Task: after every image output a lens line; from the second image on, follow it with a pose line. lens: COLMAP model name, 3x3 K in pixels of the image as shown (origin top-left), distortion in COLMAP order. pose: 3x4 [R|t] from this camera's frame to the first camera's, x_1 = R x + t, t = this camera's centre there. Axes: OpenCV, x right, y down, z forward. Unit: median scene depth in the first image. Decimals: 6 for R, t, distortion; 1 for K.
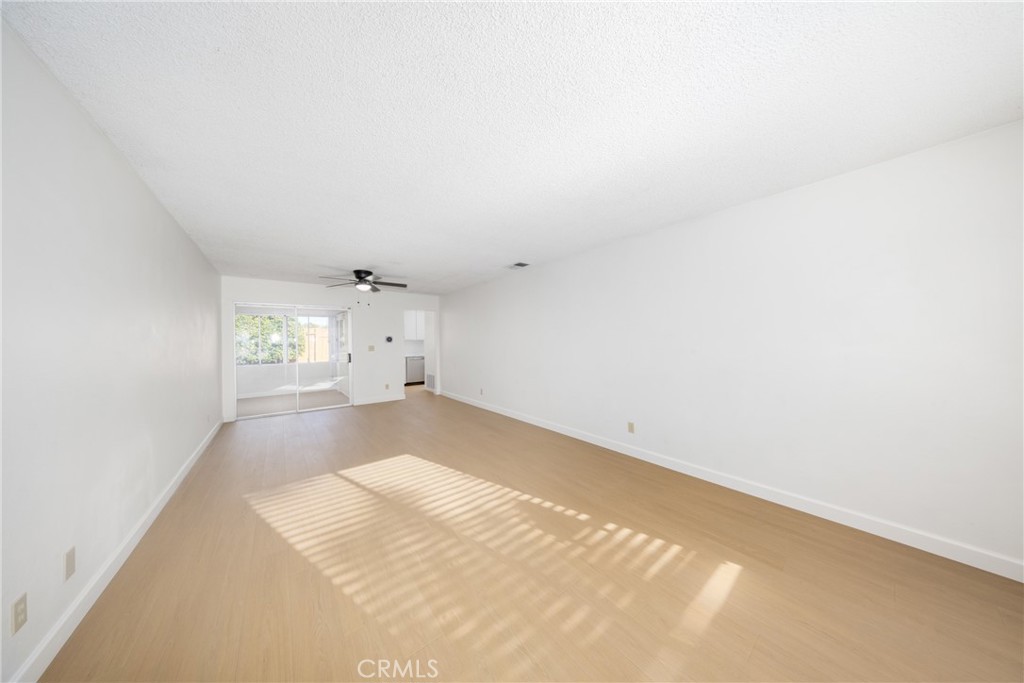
lens RADIAL K [[297.8, 0, 514.4], [0, 297.8, 343.6], [0, 0, 1]] dist [0.000302, 0.000004]
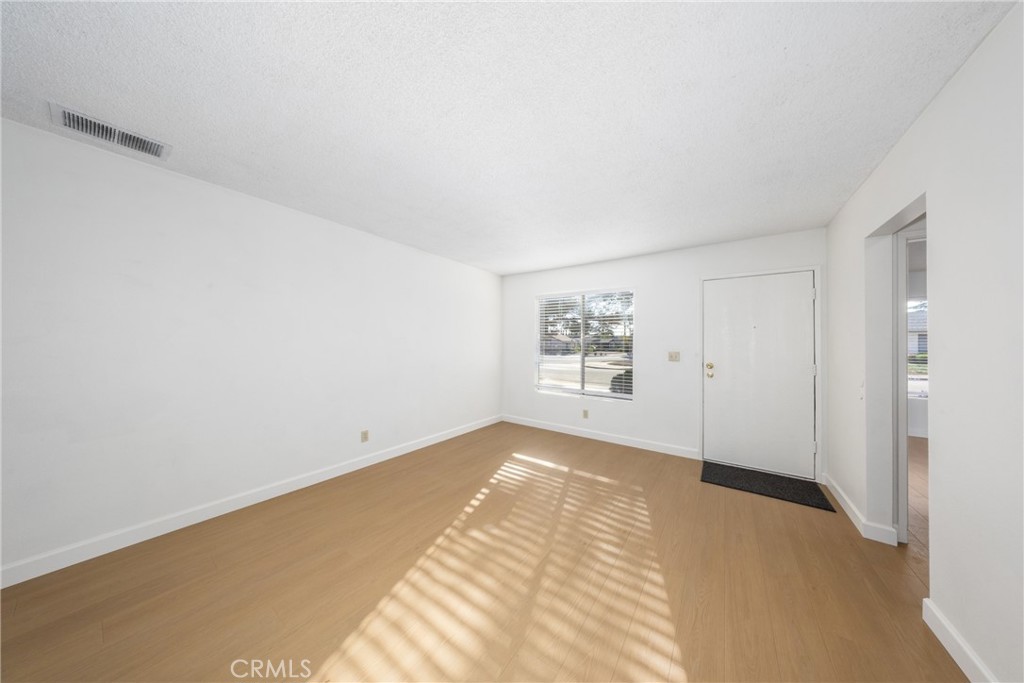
lens RADIAL K [[297.8, 0, 514.4], [0, 297.8, 343.6], [0, 0, 1]] dist [0.000302, 0.000004]
pose [[-0.282505, 0.003081, 0.959261, -1.011137], [0.004344, 0.999989, -0.001933, -0.006611], [-0.959256, 0.003621, -0.282515, 1.299267]]
